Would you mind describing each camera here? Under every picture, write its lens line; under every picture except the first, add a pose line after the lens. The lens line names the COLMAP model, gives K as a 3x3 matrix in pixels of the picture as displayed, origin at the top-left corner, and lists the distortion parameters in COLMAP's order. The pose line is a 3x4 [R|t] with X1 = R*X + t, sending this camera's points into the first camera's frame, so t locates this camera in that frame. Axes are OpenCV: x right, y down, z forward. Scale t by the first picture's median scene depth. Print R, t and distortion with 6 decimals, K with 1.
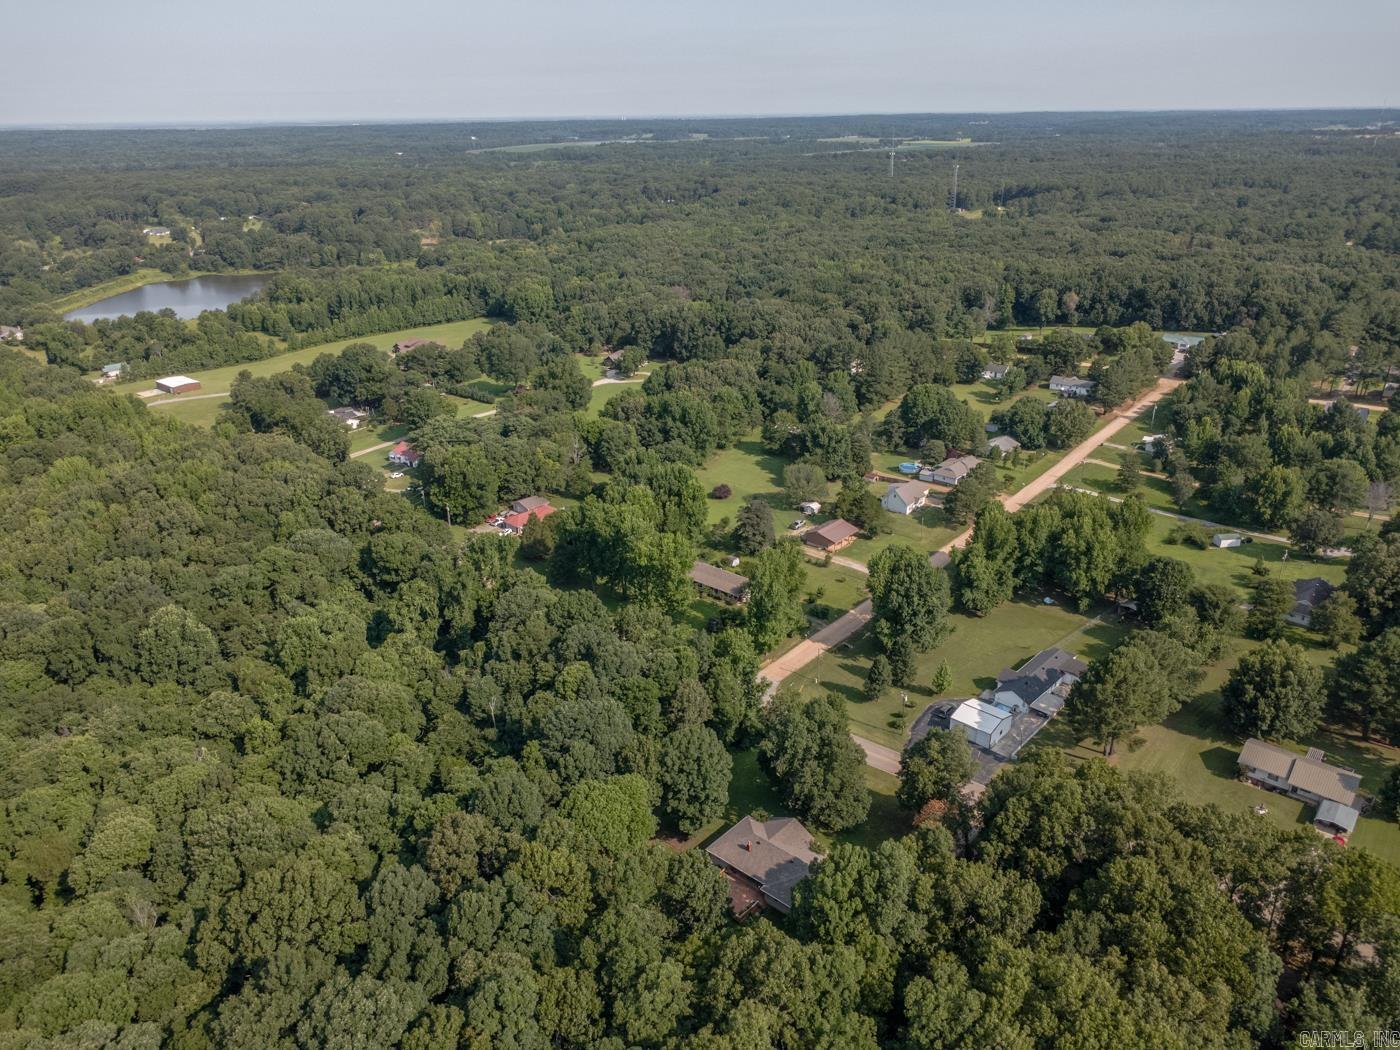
lens RADIAL K [[980.3, 0, 699.6], [0, 980.3, 526.5], [0, 0, 1]] dist [0.013421, 0.004498]
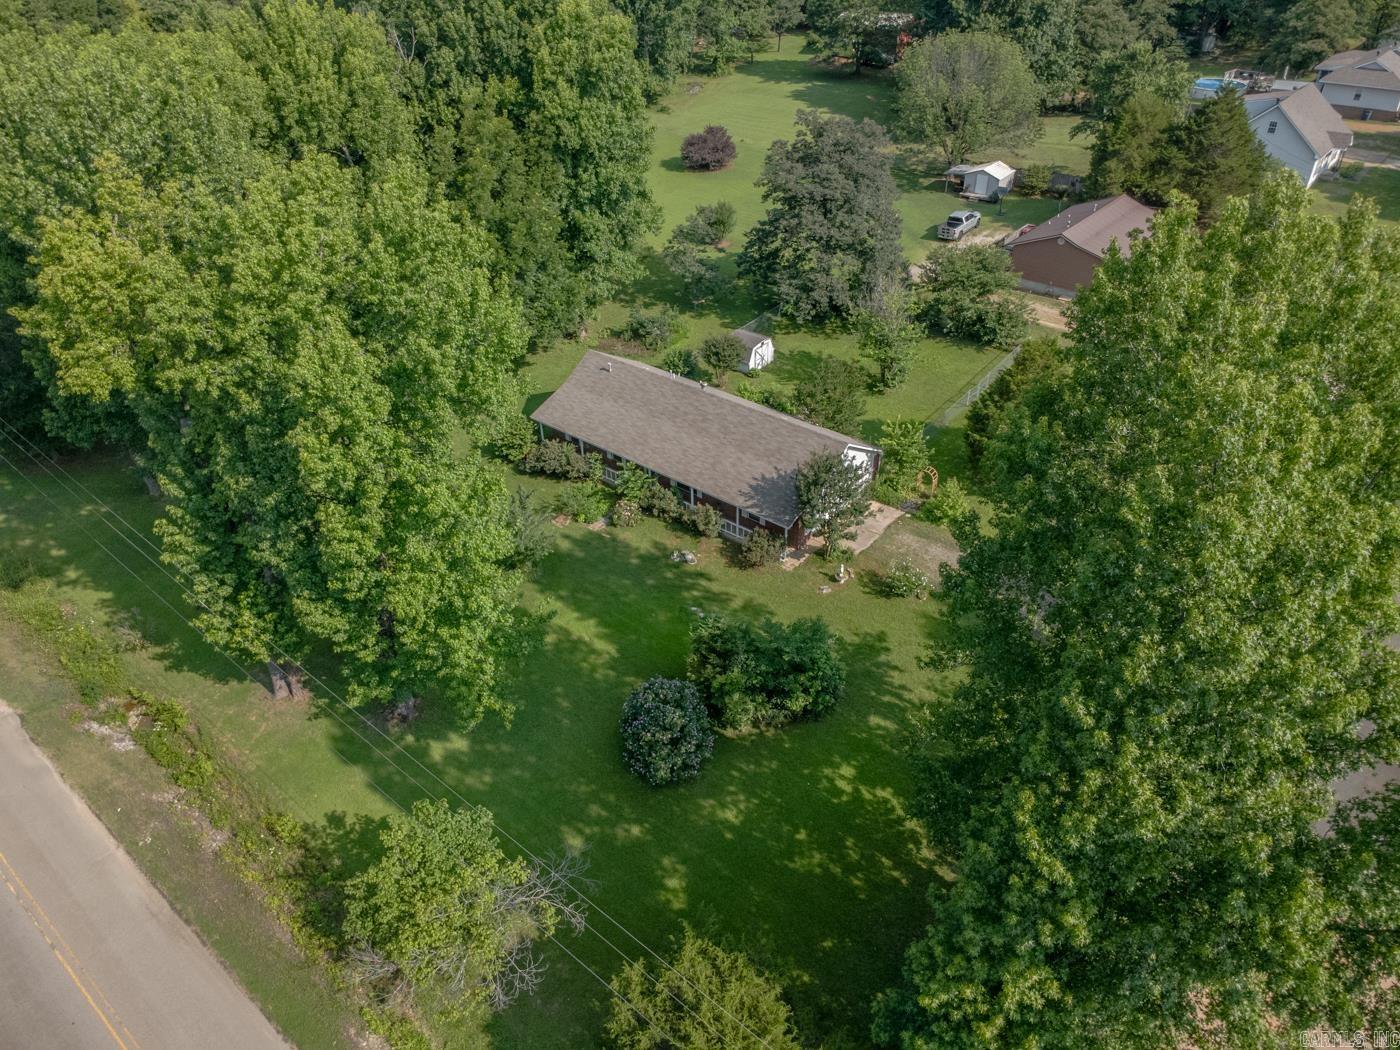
lens RADIAL K [[980.3, 0, 698.1], [0, 980.3, 524.7], [0, 0, 1]] dist [0.013421, 0.004498]
pose [[0.999890, -0.013821, 0.005422, 0.018086], [0.012363, 0.977319, 0.211410, 0.025093], [-0.008221, -0.211320, 0.977382, 0.732903]]
